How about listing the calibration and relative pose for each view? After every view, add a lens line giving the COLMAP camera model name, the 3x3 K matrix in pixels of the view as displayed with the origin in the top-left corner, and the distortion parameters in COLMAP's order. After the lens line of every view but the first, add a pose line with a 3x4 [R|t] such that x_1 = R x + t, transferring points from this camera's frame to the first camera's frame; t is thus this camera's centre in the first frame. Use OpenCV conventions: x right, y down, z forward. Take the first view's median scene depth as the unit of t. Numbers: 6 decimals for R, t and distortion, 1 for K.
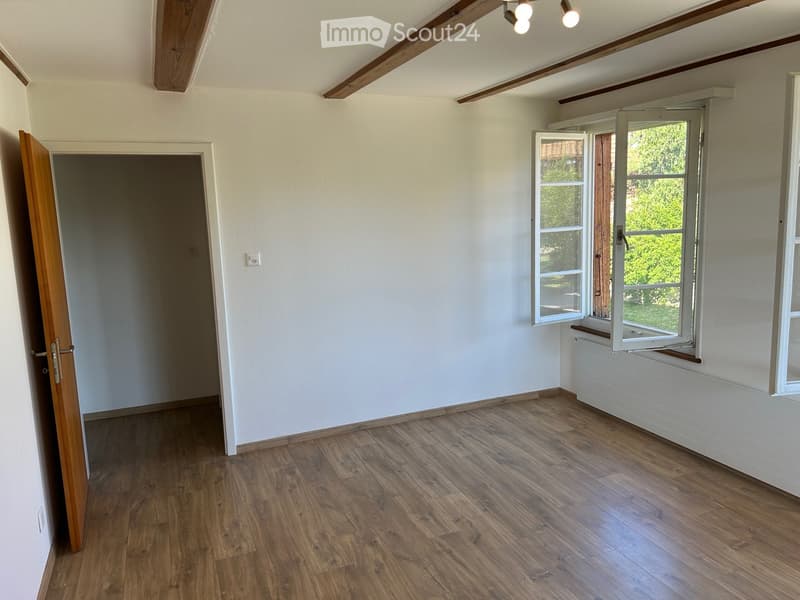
lens RADIAL K [[597.4, 0, 407.7], [0, 597.4, 295.5], [0, 0, 1]] dist [0.053126, -0.065642]
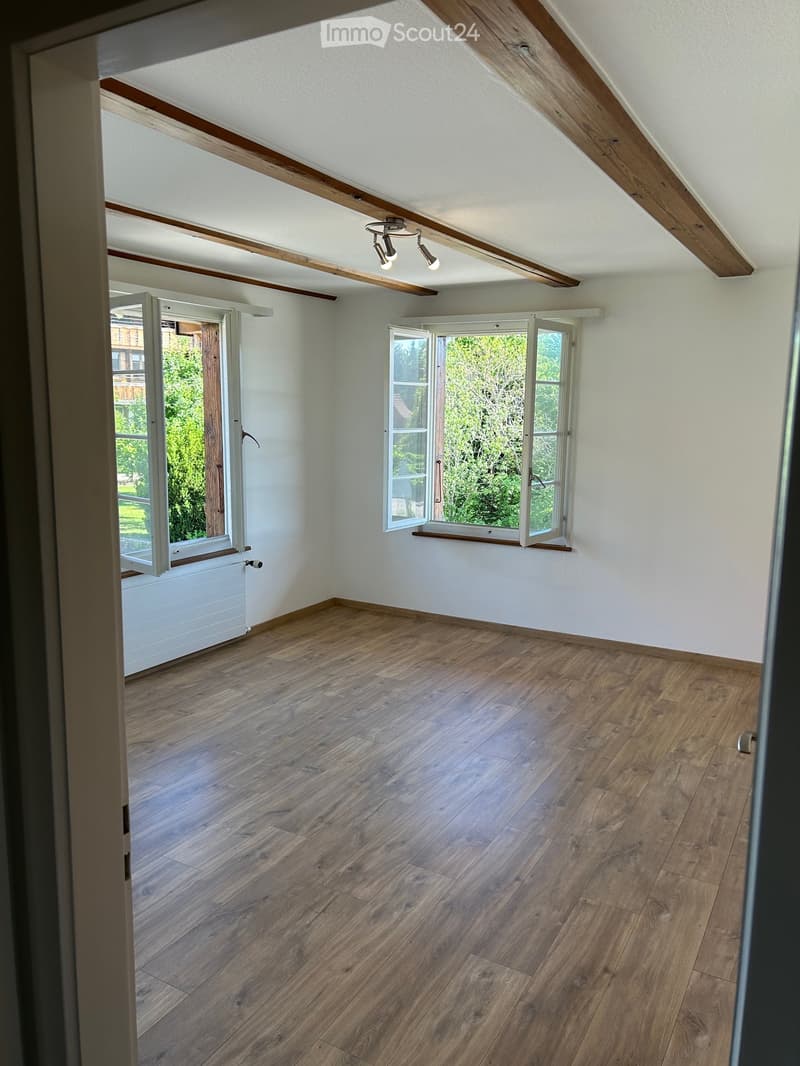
lens RADIAL K [[796.0, 0, 402.6], [0, 796.0, 539.6], [0, 0, 1]] dist [0.053126, -0.065642]
pose [[-0.603554, -0.106102, 0.790231, -0.666844], [0.126250, 0.965885, 0.226112, -0.141748], [-0.787264, 0.236237, -0.569568, 1.173389]]
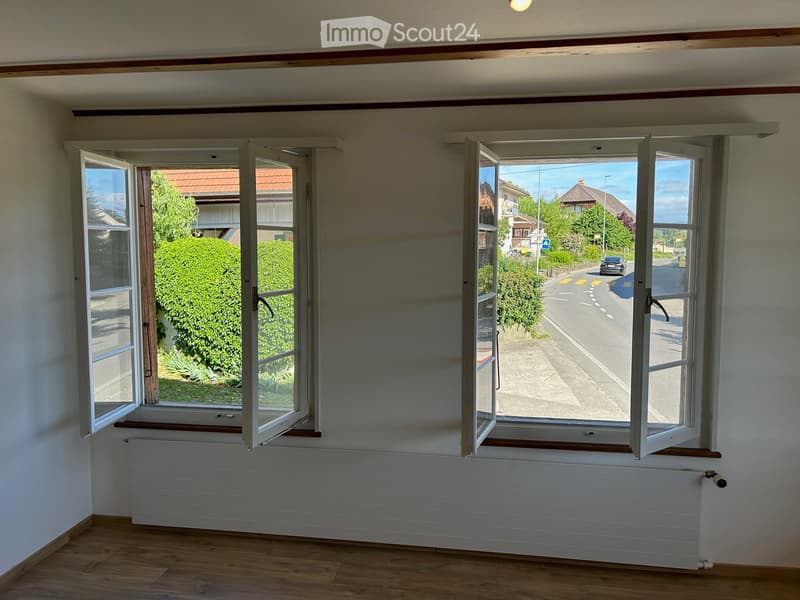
lens RADIAL K [[597.4, 0, 401.6], [0, 597.4, 300.1], [0, 0, 1]] dist [0.053126, -0.065642]
pose [[0.528025, -0.040245, 0.848275, -0.211068], [0.109214, 0.993800, -0.020833, -0.061313], [-0.842177, 0.103643, 0.529146, 0.432995]]
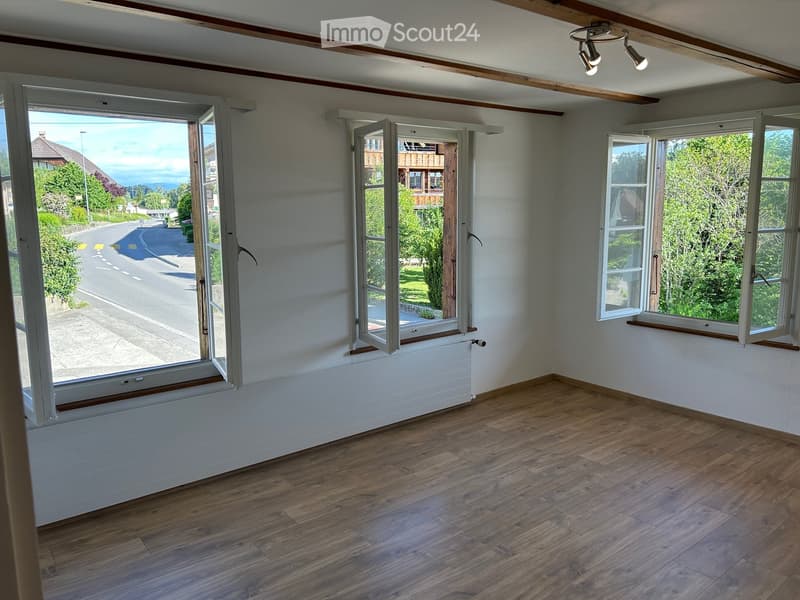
lens RADIAL K [[597.4, 0, 397.4], [0, 597.4, 297.9], [0, 0, 1]] dist [0.053126, -0.065642]
pose [[-0.262091, -0.109068, 0.958860, -0.533957], [0.165338, 0.973827, 0.155964, -0.129284], [-0.950774, 0.199413, -0.237198, 1.018161]]
